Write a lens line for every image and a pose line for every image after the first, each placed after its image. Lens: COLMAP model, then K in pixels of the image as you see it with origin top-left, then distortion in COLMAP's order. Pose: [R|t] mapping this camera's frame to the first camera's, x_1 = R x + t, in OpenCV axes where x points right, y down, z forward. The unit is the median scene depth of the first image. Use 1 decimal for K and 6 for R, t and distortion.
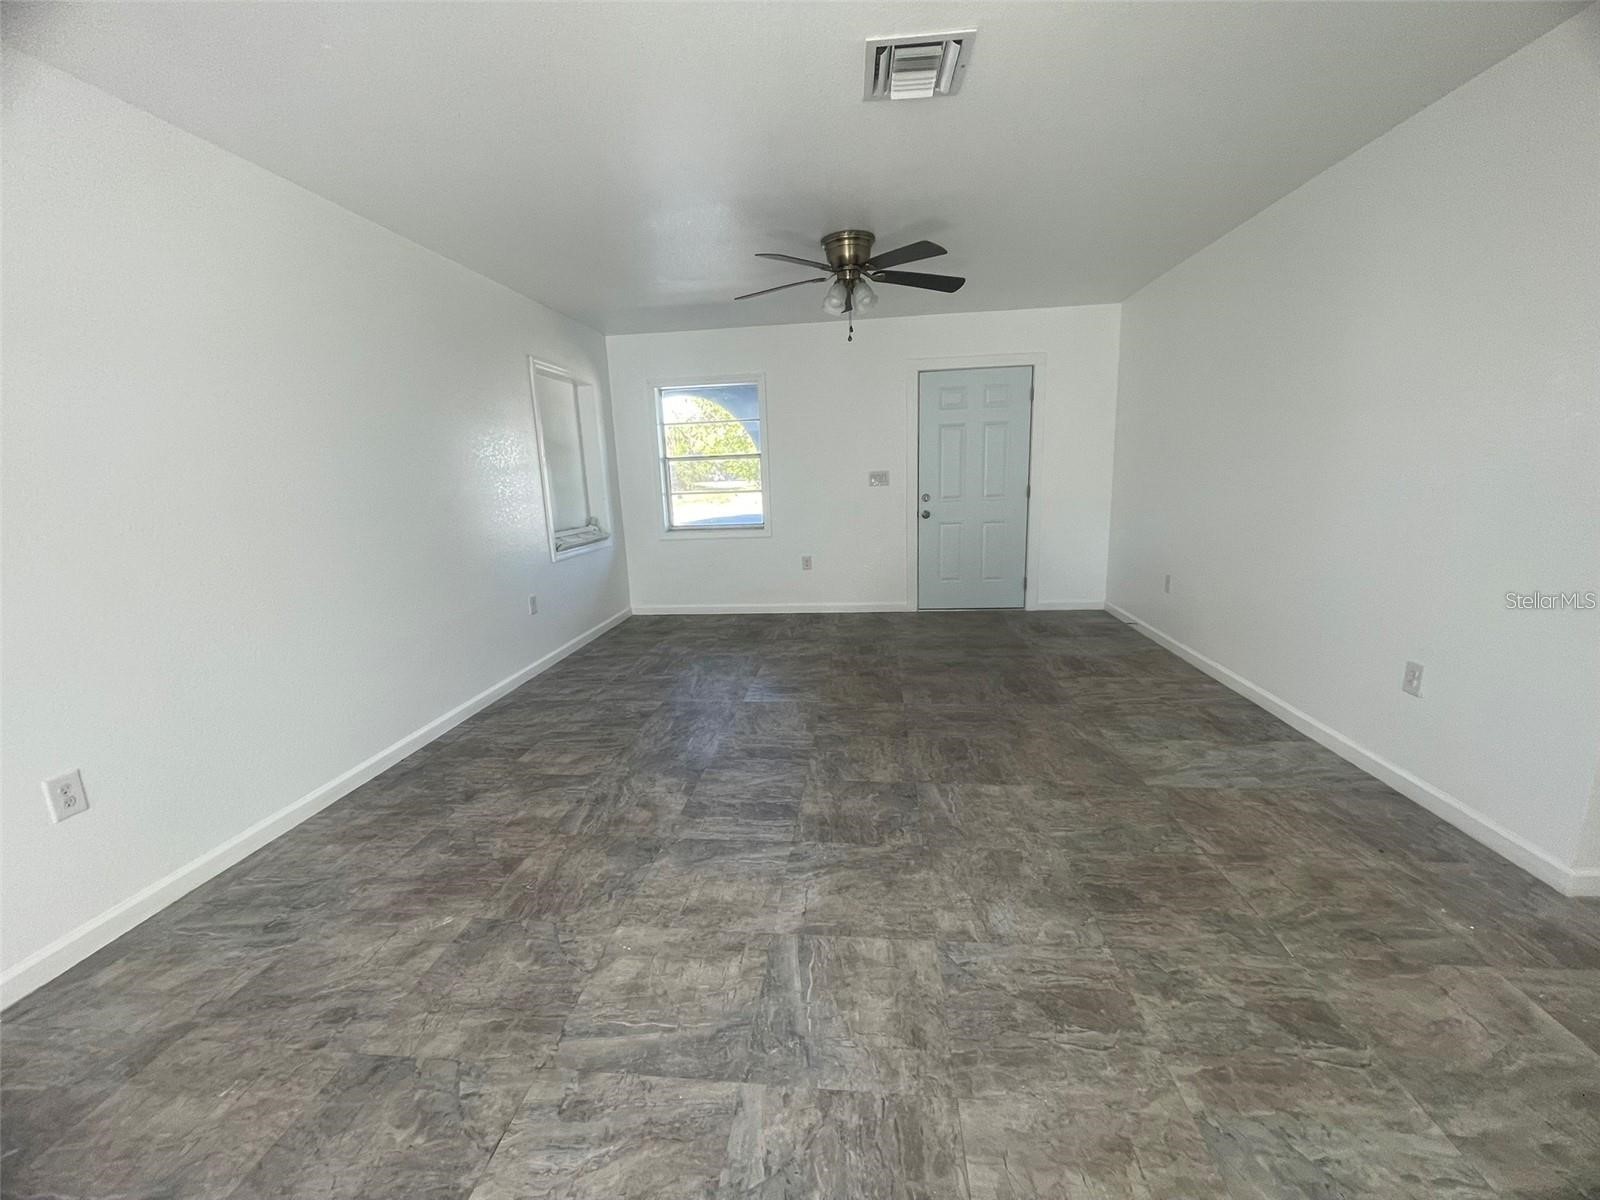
lens RADIAL K [[645.0, 0, 801.9], [0, 645.0, 600.6], [0, 0, 1]] dist [-0.005885, 0.002172]
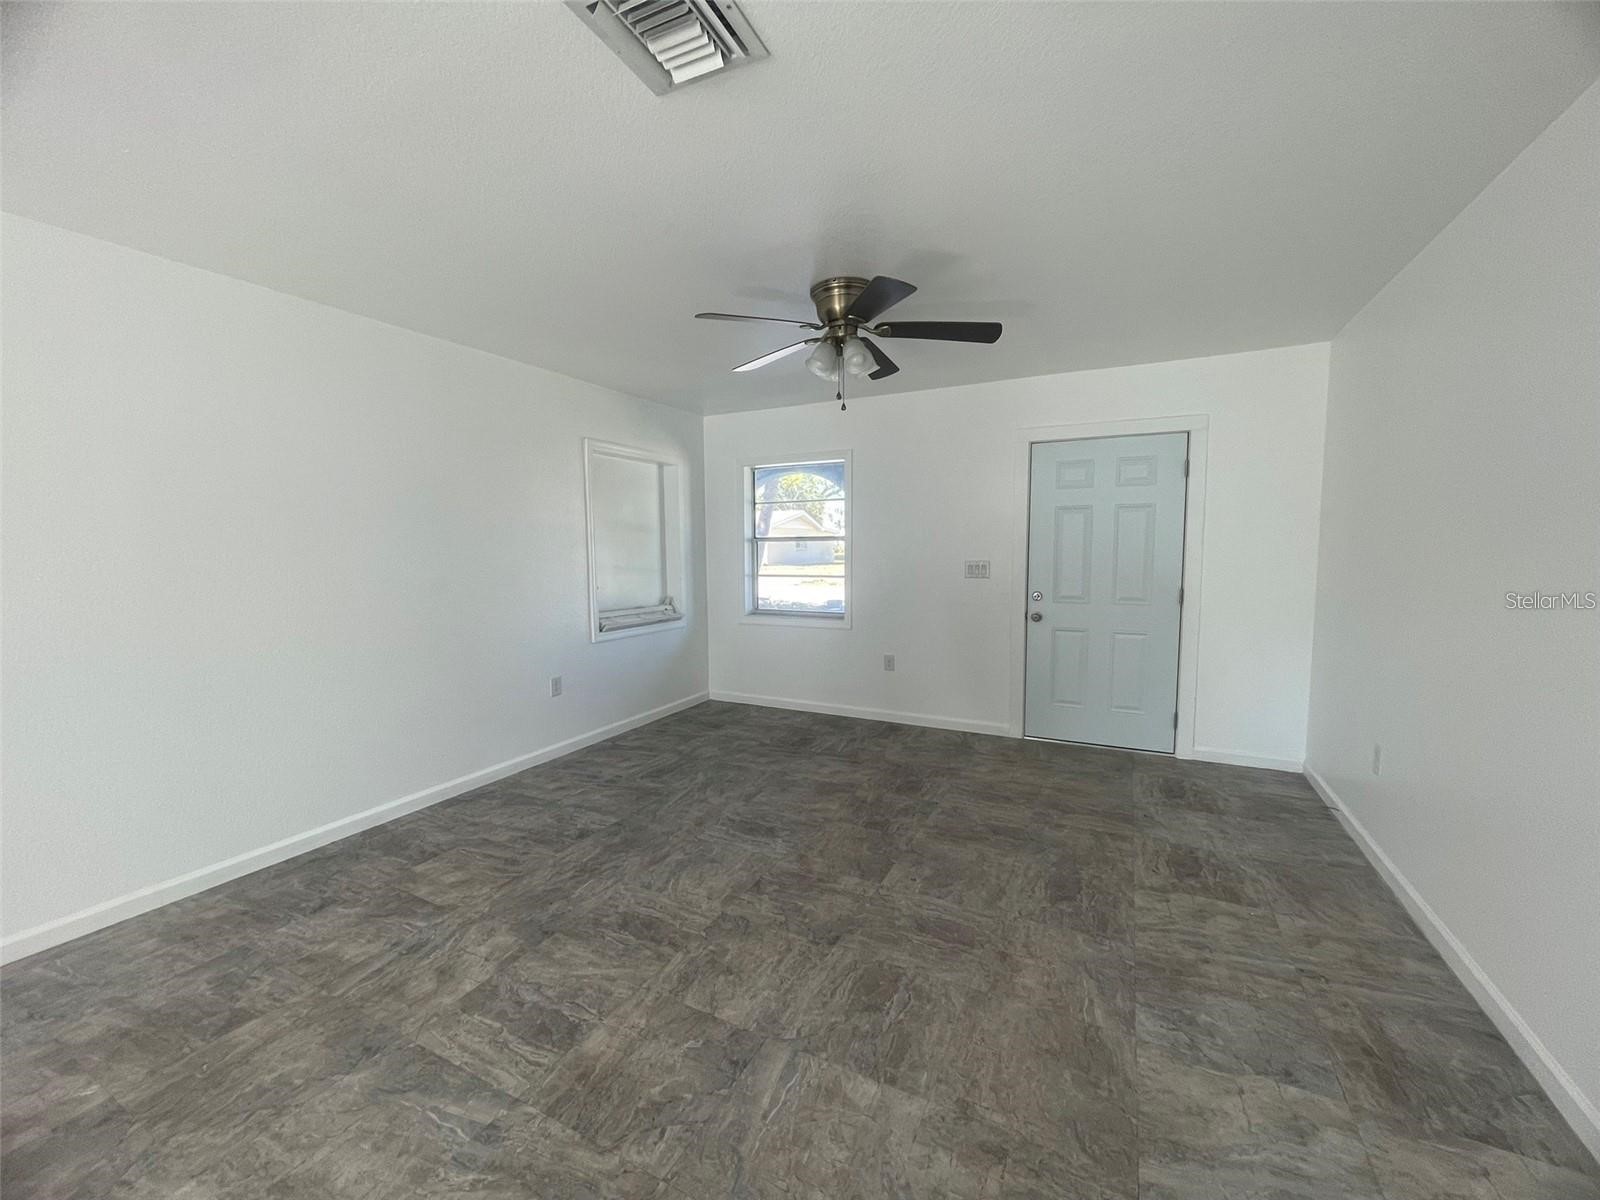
lens RADIAL K [[645.0, 0, 798.2], [0, 645.0, 599.4], [0, 0, 1]] dist [-0.005885, 0.002172]
pose [[0.932819, 0.059306, -0.355431, 0.333619], [-0.097764, 0.991020, -0.091220, -0.090443], [0.346830, 0.119840, 0.930241, 0.264552]]
